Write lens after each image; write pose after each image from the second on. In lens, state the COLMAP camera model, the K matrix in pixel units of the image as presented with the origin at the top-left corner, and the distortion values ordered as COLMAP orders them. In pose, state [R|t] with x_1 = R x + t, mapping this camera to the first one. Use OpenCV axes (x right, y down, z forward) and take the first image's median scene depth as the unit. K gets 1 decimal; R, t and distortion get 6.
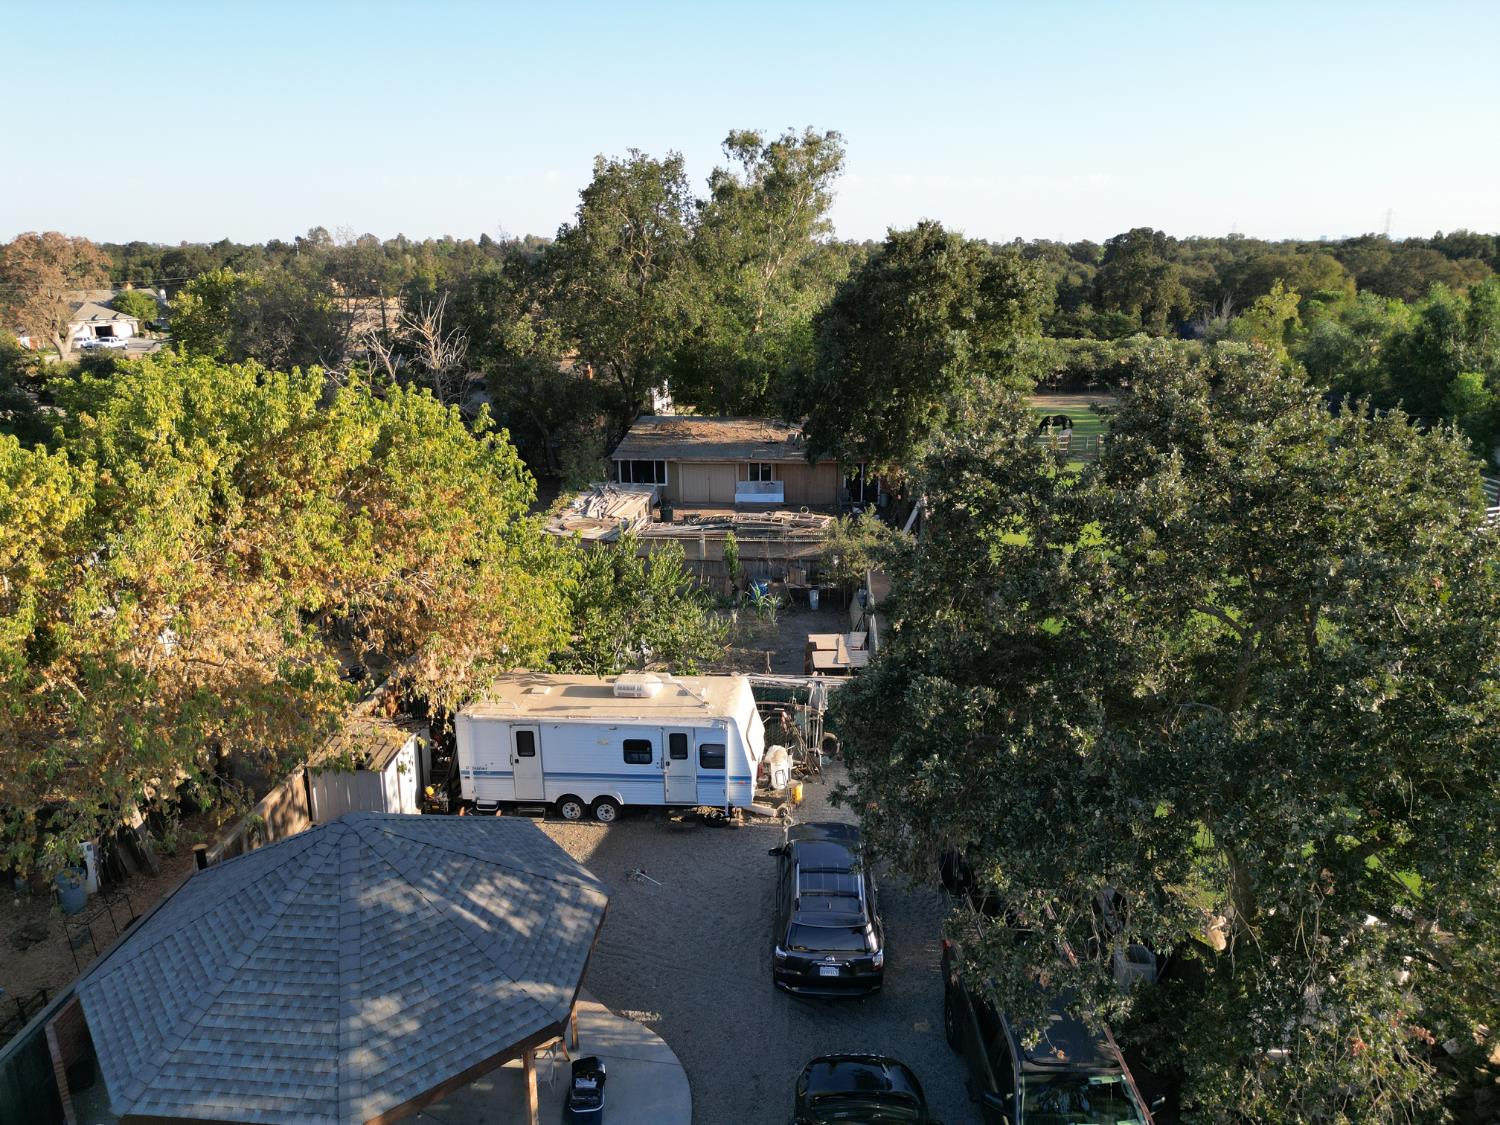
lens RADIAL K [[1048.8, 0, 753.9], [0, 1048.8, 560.9], [0, 0, 1]] dist [0.049052, -0.035379]
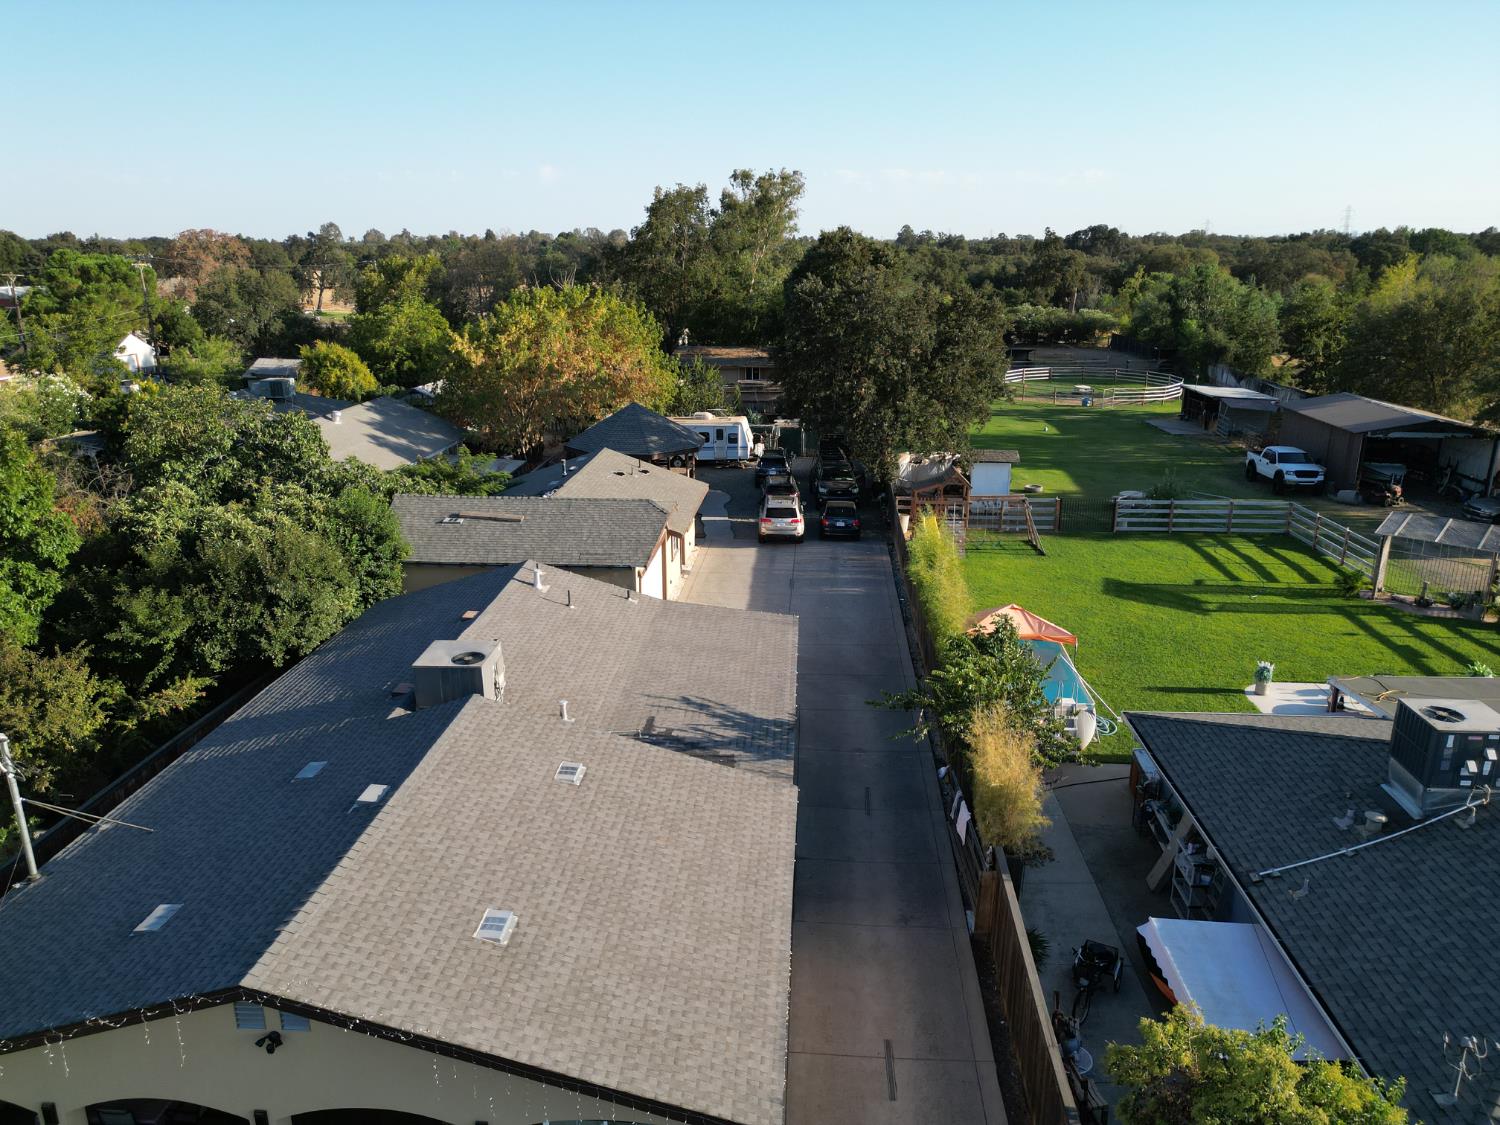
lens RADIAL K [[1048.8, 0, 742.0], [0, 1048.8, 567.5], [0, 0, 1]] dist [0.049052, -0.035379]
pose [[0.999985, 0.002015, -0.005175, -0.001370], [-0.001964, 0.999951, 0.009726, 0.207179], [0.005194, -0.009715, 0.999939, -0.686082]]
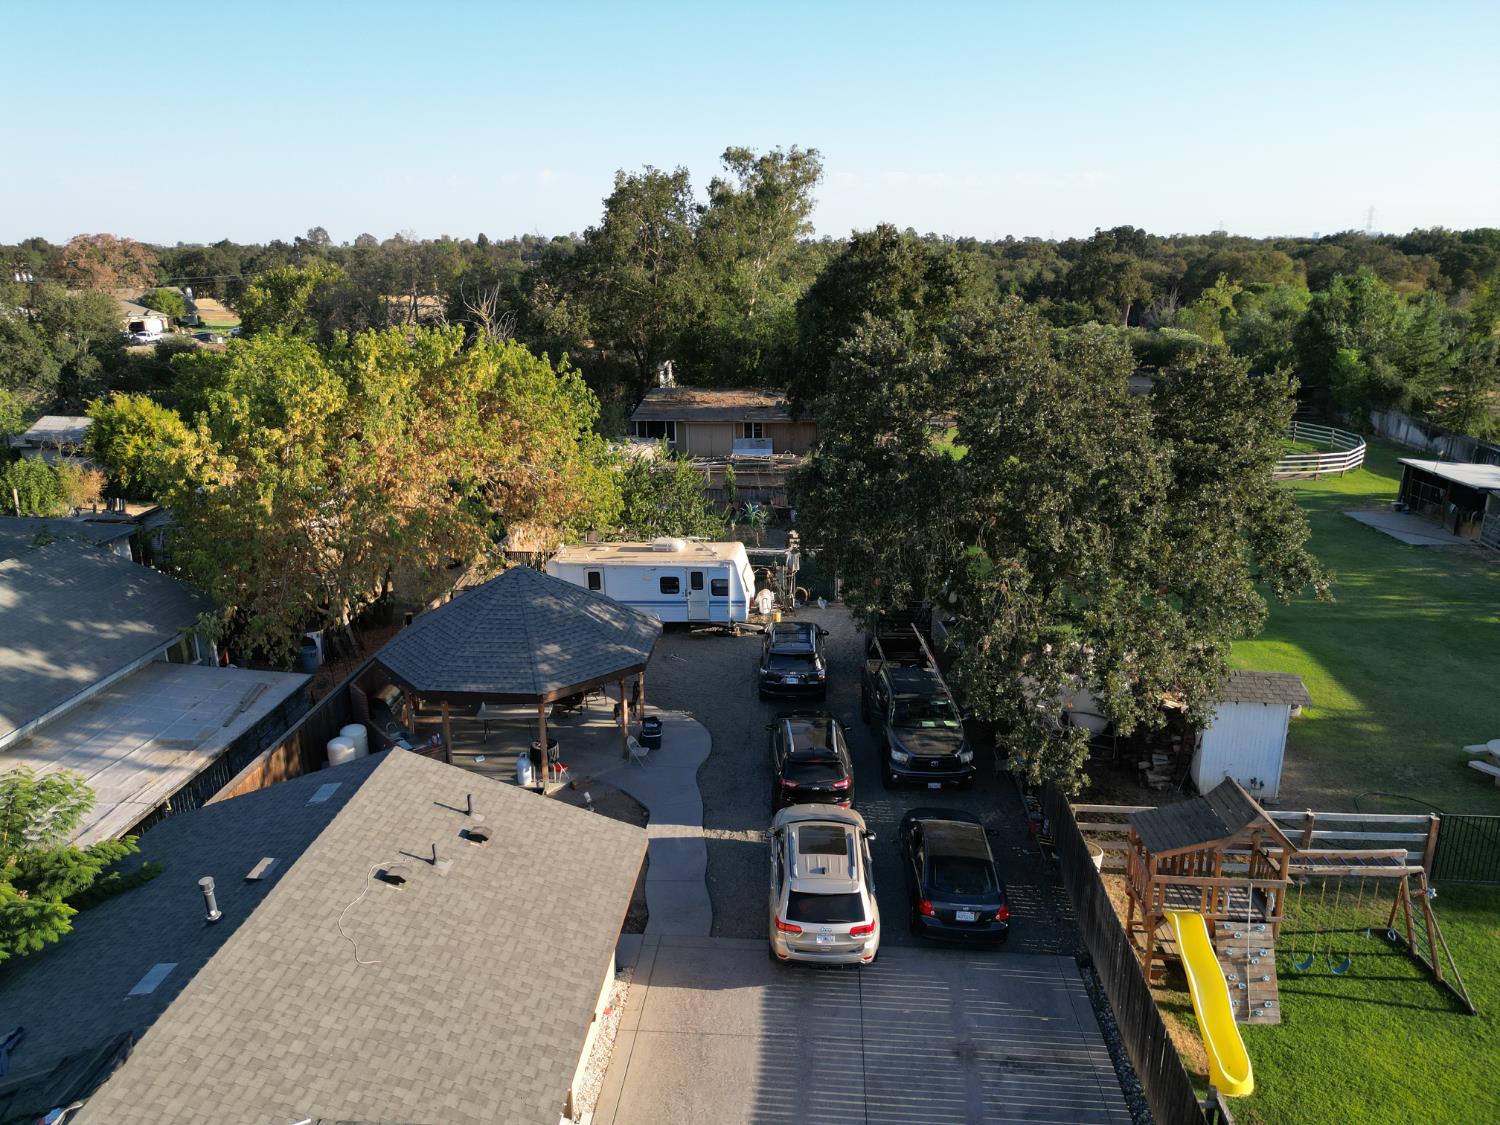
lens RADIAL K [[1048.8, 0, 749.0], [0, 1048.8, 563.3], [0, 0, 1]] dist [0.049052, -0.035379]
pose [[0.999995, -0.003115, -0.000219, 0.001101], [0.003115, 0.999990, 0.003242, 0.063657], [0.000209, -0.003242, 0.999995, -0.212167]]
